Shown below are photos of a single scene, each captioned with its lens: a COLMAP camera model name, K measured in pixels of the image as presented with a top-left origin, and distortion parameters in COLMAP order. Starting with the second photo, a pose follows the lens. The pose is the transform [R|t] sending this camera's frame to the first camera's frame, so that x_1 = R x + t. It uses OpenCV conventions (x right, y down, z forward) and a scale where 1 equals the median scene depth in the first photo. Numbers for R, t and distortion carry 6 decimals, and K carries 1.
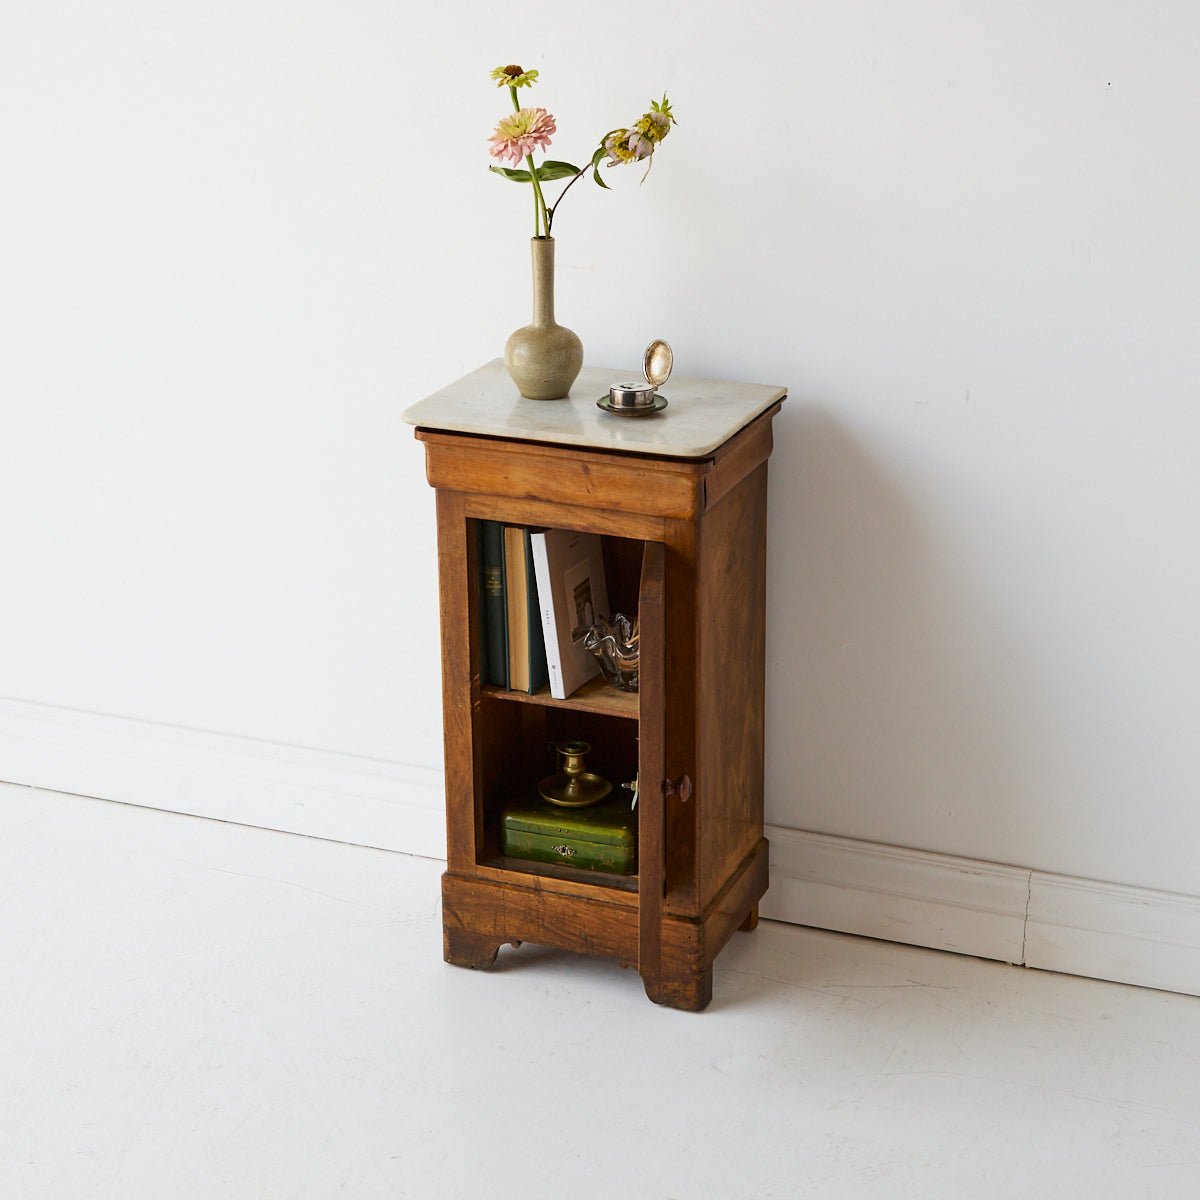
lens RADIAL K [[2614.1, 0, 600.0], [0, 2614.1, 600.0], [0, 0, 1]] dist [0.005853, 0.337168]
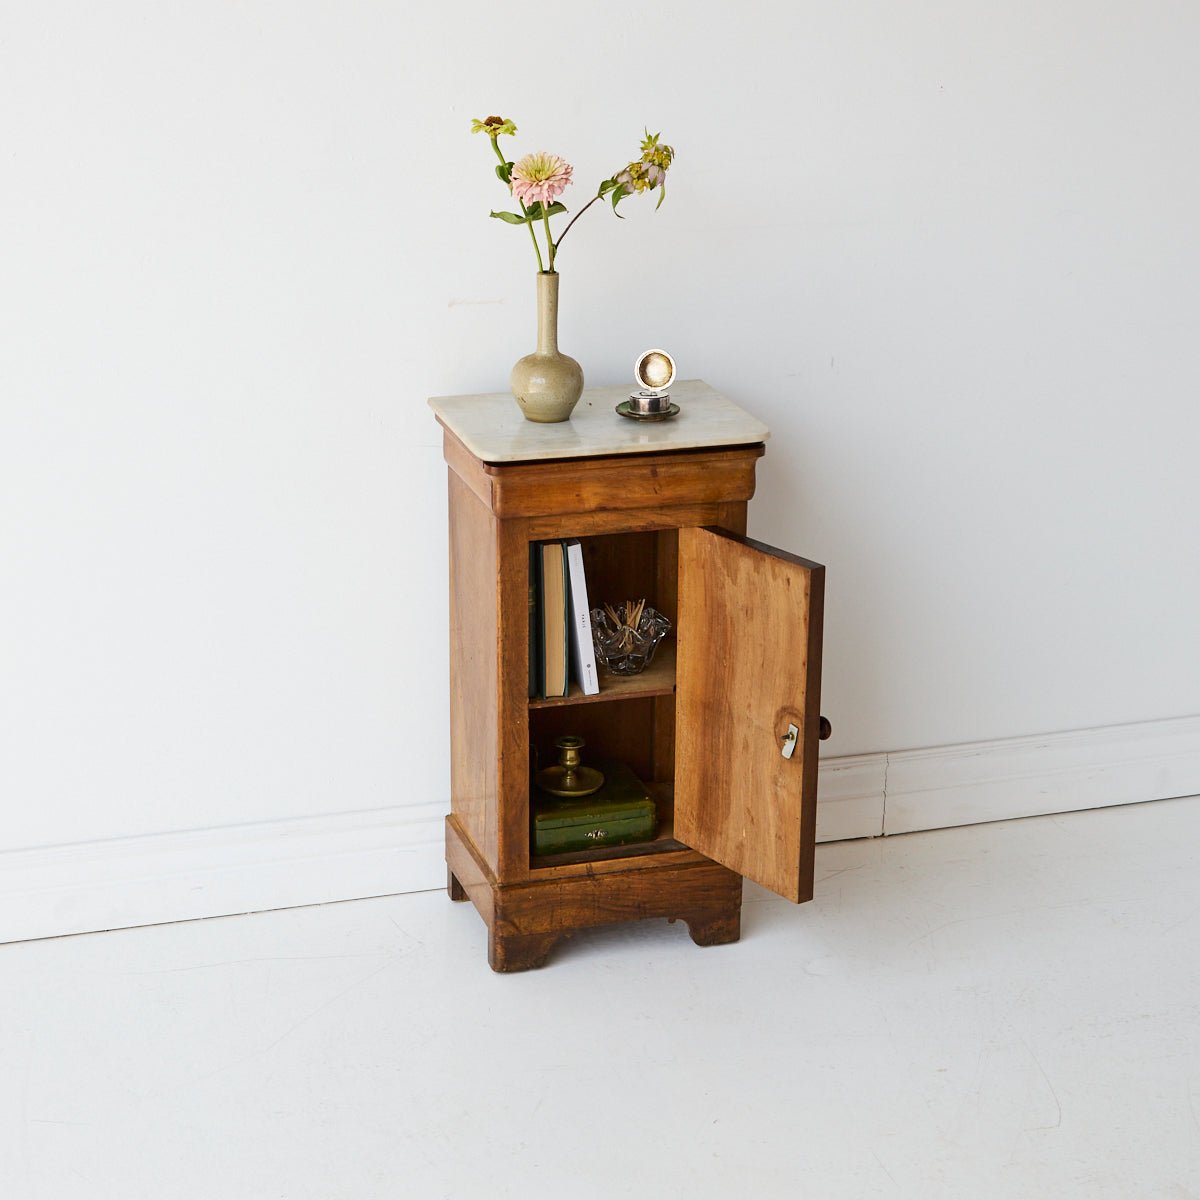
lens RADIAL K [[2614.1, 0, 600.0], [0, 2614.1, 600.0], [0, 0, 1]] dist [0.005853, 0.337168]
pose [[0.764590, -0.199141, 0.612981, -0.666126], [0.204537, 0.976878, 0.062236, -0.066702], [-0.611201, 0.077792, 0.787643, 0.145019]]
